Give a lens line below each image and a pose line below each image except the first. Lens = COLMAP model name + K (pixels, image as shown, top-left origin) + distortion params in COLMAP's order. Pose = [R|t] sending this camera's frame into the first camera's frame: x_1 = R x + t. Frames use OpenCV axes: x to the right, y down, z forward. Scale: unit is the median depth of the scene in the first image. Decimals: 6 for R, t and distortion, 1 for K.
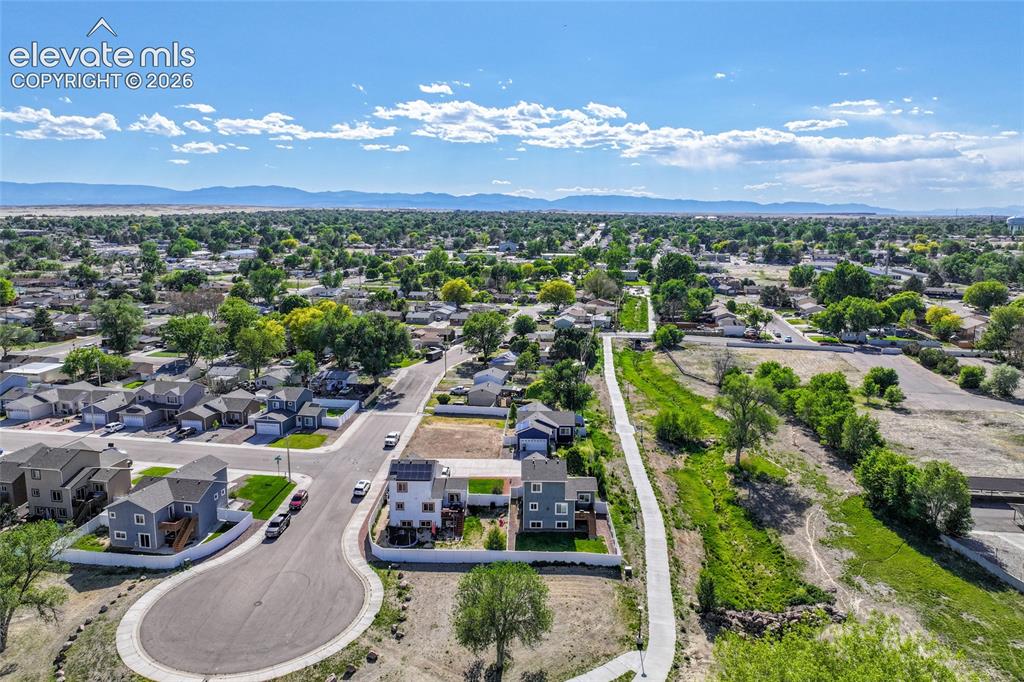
lens RADIAL K [[717.1, 0, 516.7], [0, 717.1, 343.1], [0, 0, 1]] dist [0.005180, 0.009195]
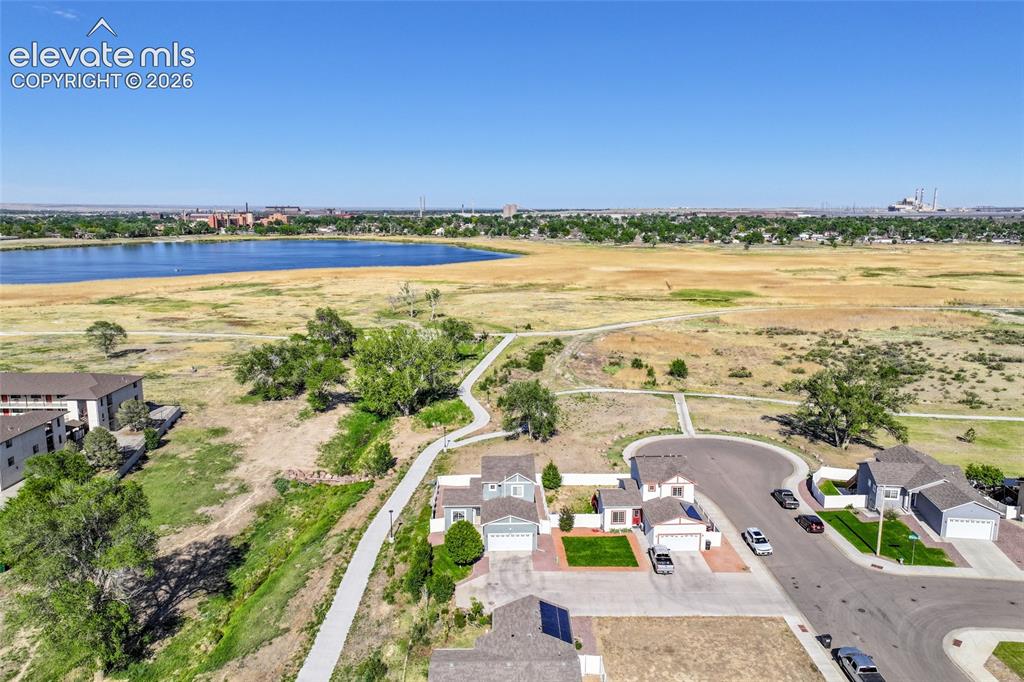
lens RADIAL K [[717.1, 0, 516.1], [0, 717.1, 337.5], [0, 0, 1]] dist [0.005180, 0.009195]
pose [[-0.998382, 0.006584, -0.056476, 0.076167], [-0.013388, 0.938127, 0.346034, -0.269169], [0.055260, 0.346230, -0.936521, 1.782980]]
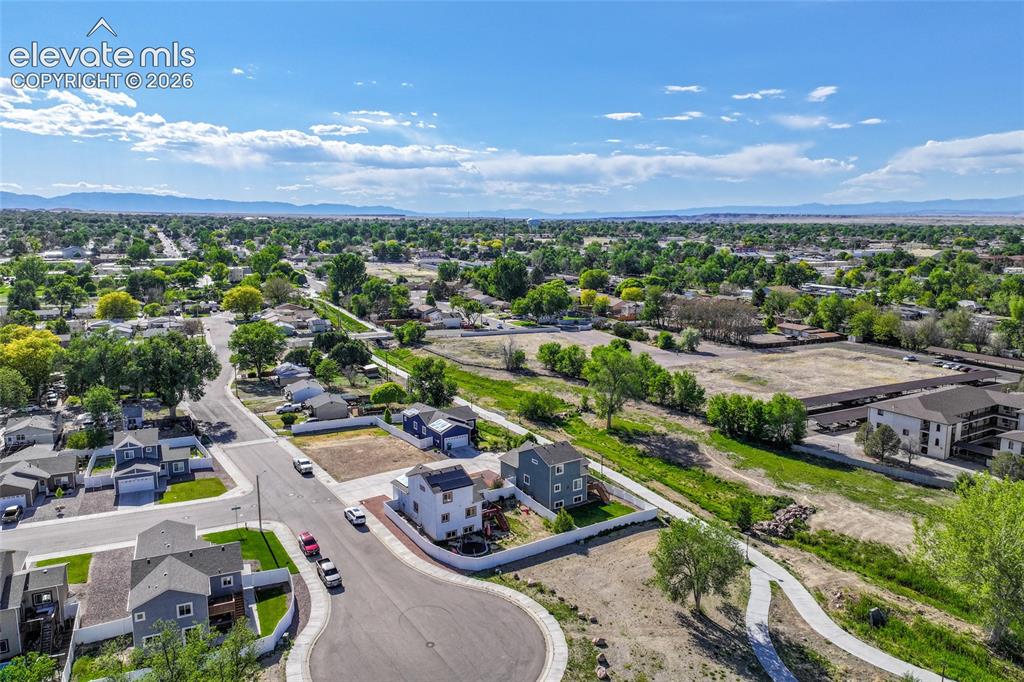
lens RADIAL K [[717.1, 0, 518.5], [0, 717.1, 347.3], [0, 0, 1]] dist [0.005180, 0.009195]
pose [[0.814870, -0.101604, 0.570669, -0.605414], [0.099145, 0.994440, 0.035482, -0.023314], [-0.571101, 0.027666, 0.820413, 0.152051]]
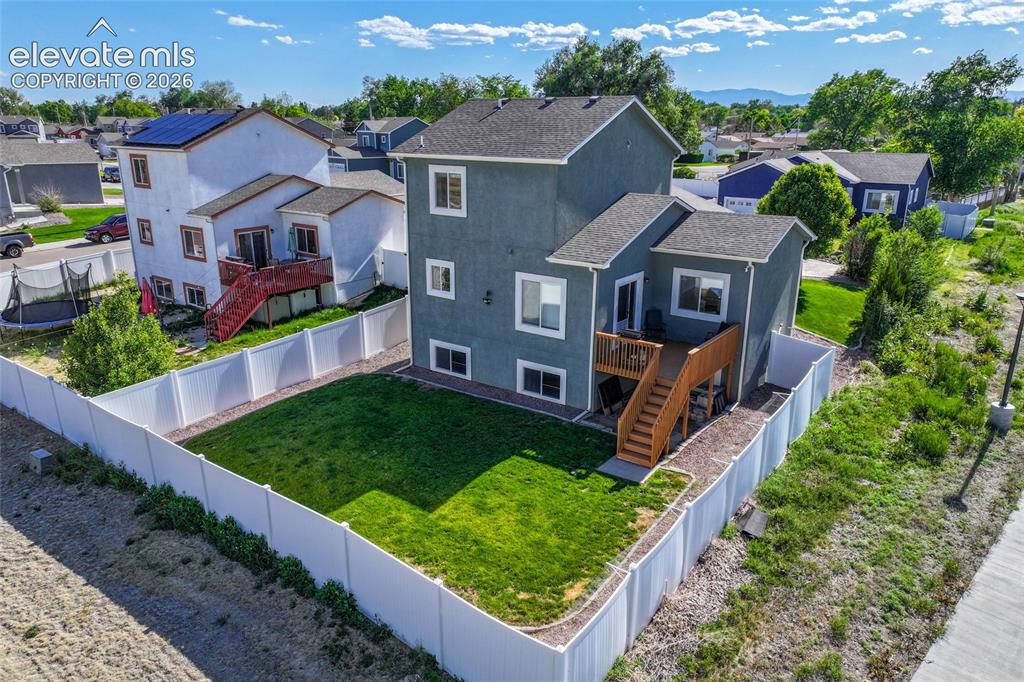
lens RADIAL K [[717.1, 0, 514.5], [0, 717.1, 360.9], [0, 0, 1]] dist [0.005180, 0.009195]
pose [[0.815295, 0.184316, -0.548928, 0.172311], [-0.102195, 0.978908, 0.176907, 0.209013], [0.569957, -0.088134, 0.816934, 0.817491]]
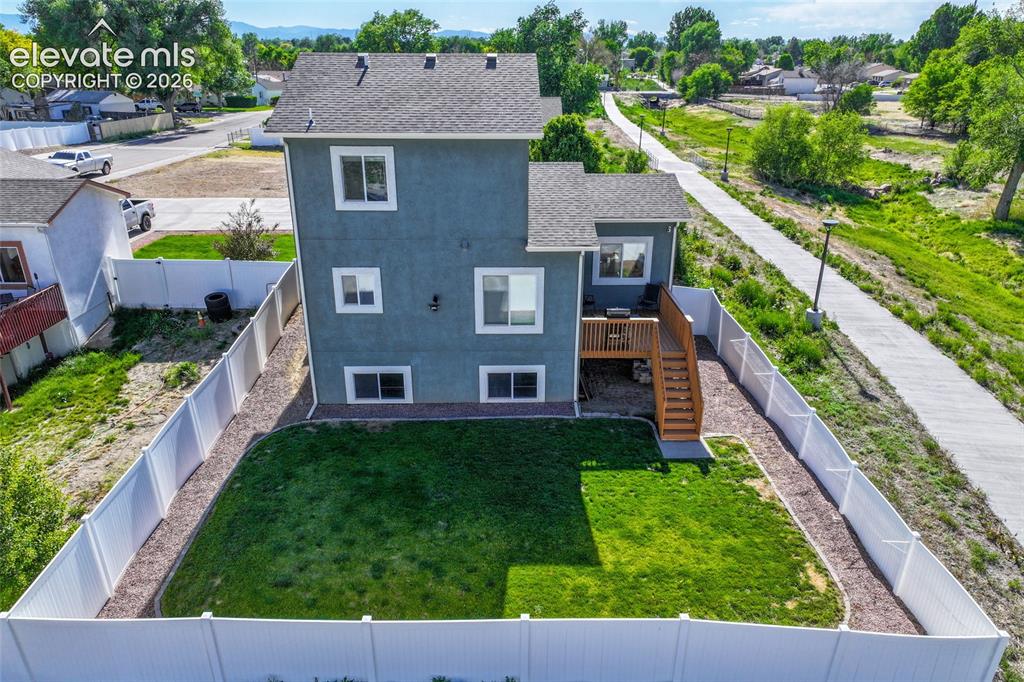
lens RADIAL K [[717.1, 0, 517.5], [0, 717.1, 381.7], [0, 0, 1]] dist [0.005180, 0.009195]
pose [[0.999338, -0.012257, 0.034254, 0.057267], [0.003425, 0.969053, 0.246827, 0.203851], [-0.036219, -0.246547, 0.968454, 0.809580]]
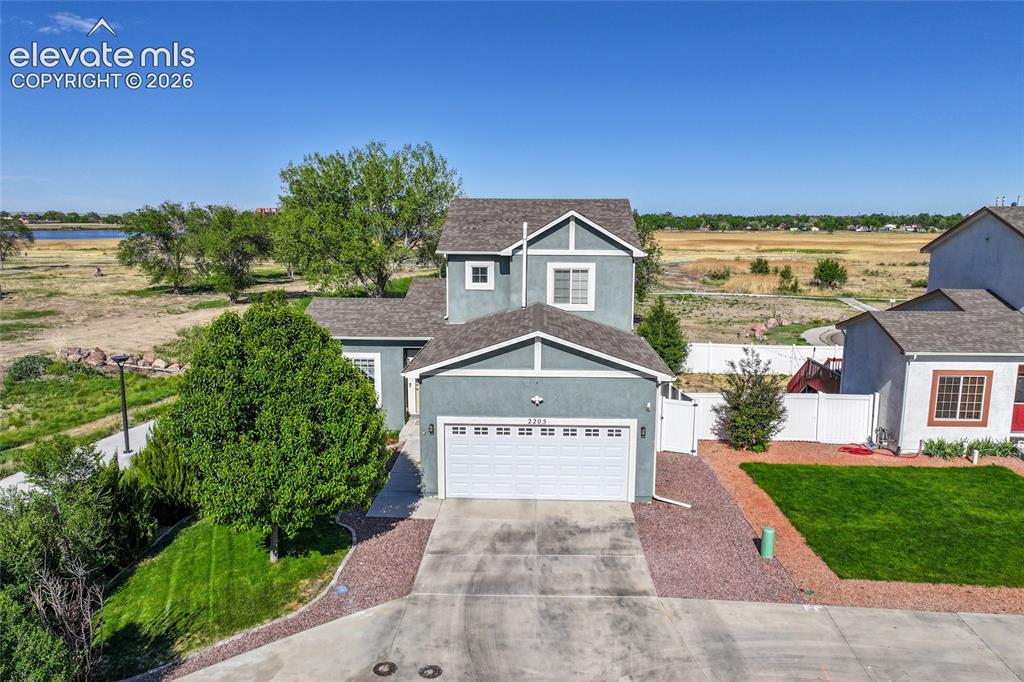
lens RADIAL K [[717.1, 0, 517.9], [0, 717.1, 338.1], [0, 0, 1]] dist [0.005180, 0.009195]
pose [[-0.999829, -0.009646, 0.015787, 0.041529], [-0.003860, 0.943299, 0.331923, 0.127725], [-0.018093, 0.331805, -0.943174, 1.278836]]
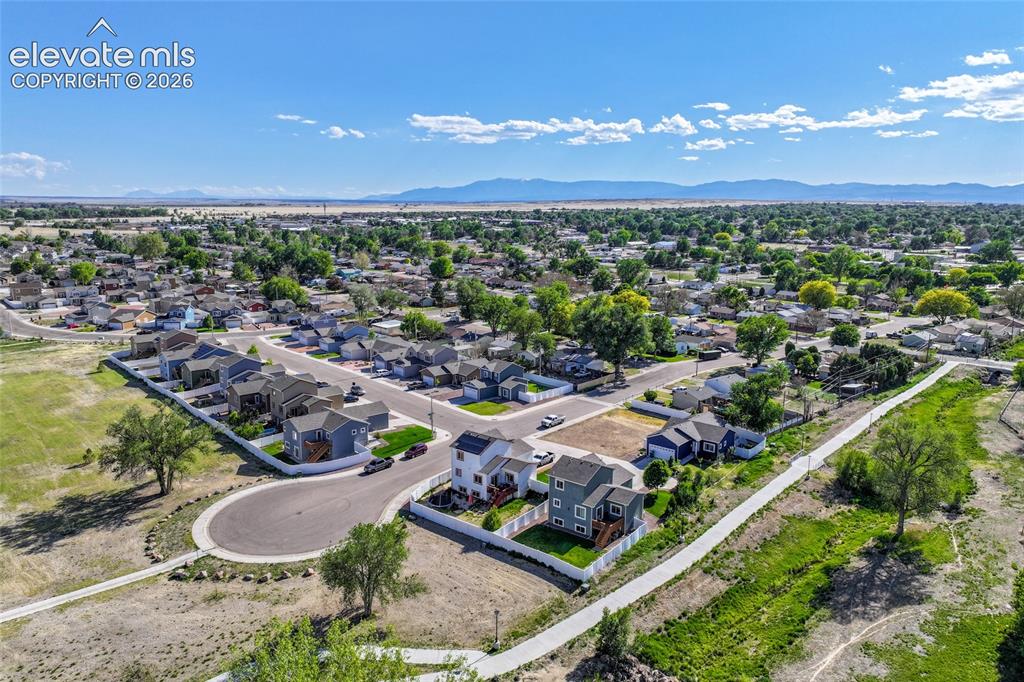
lens RADIAL K [[717.1, 0, 517.8], [0, 717.1, 341.5], [0, 0, 1]] dist [0.005180, 0.009195]
pose [[0.792229, 0.115734, -0.599148, 0.542400], [-0.112006, 0.992748, 0.043662, -0.029448], [0.599856, 0.032518, 0.799447, 0.170119]]
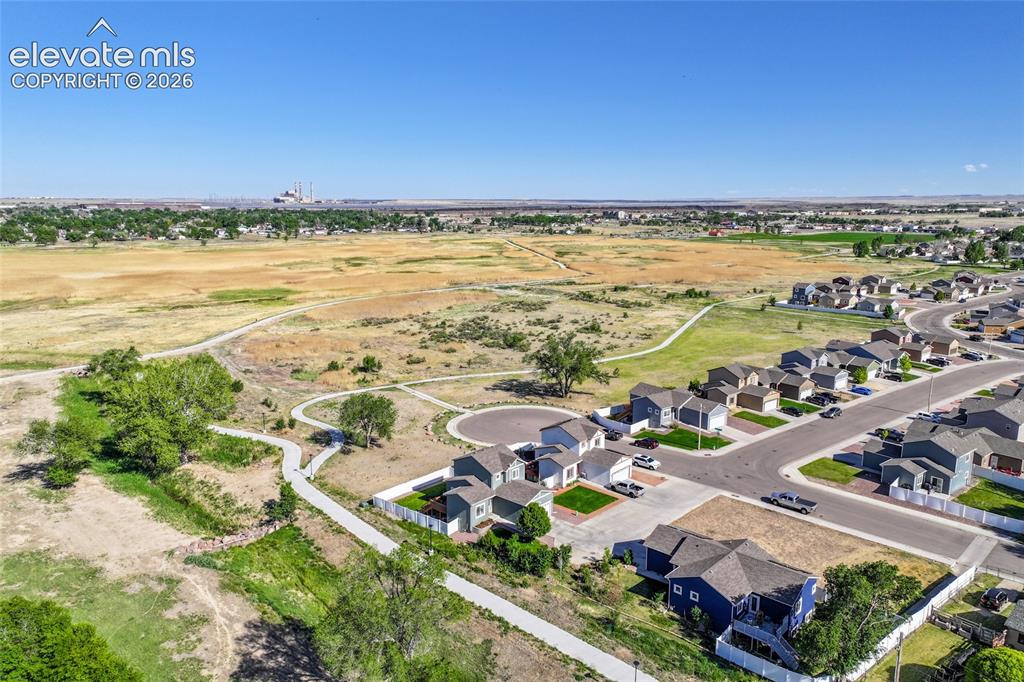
lens RADIAL K [[717.1, 0, 513.4], [0, 717.1, 340.0], [0, 0, 1]] dist [0.005180, 0.009195]
pose [[-0.655853, 0.139391, -0.741908, 0.726465], [-0.136804, 0.944584, 0.298406, -0.275471], [0.742389, 0.297207, -0.600439, 1.593616]]
